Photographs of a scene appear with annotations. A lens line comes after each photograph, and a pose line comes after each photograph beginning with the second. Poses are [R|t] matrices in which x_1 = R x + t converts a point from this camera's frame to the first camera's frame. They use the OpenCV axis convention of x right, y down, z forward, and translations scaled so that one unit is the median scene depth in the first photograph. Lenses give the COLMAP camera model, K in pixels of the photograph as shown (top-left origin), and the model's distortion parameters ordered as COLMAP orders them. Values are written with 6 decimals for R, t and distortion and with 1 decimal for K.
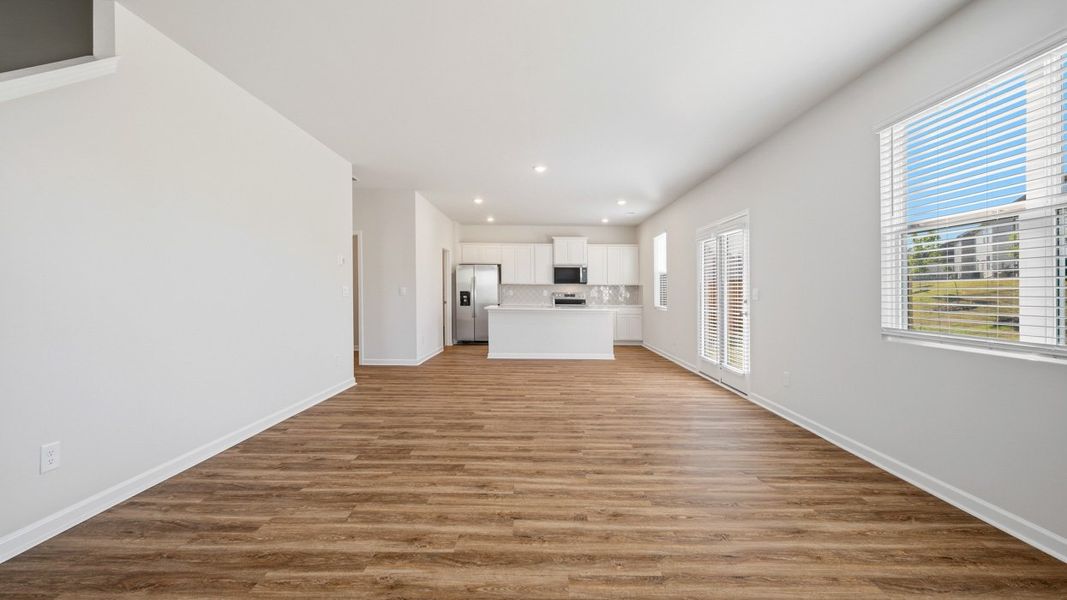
lens RADIAL K [[450.1, 0, 538.6], [0, 450.1, 291.4], [0, 0, 1]] dist [0.001646, -0.001627]
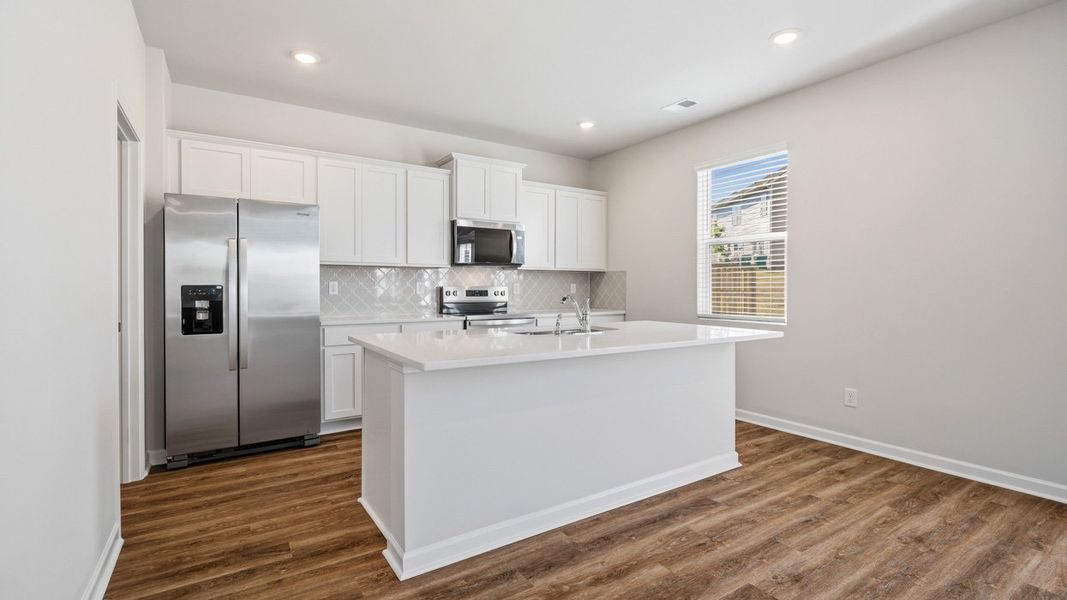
lens RADIAL K [[492.5, 0, 536.1], [0, 492.5, 277.9], [0, 0, 1]] dist [-0.000483, -0.001538]
pose [[0.833660, 0.003056, 0.552269, -0.479704], [0.003556, 0.999934, -0.010901, -0.001684], [-0.552266, 0.011052, 0.833595, 1.833798]]
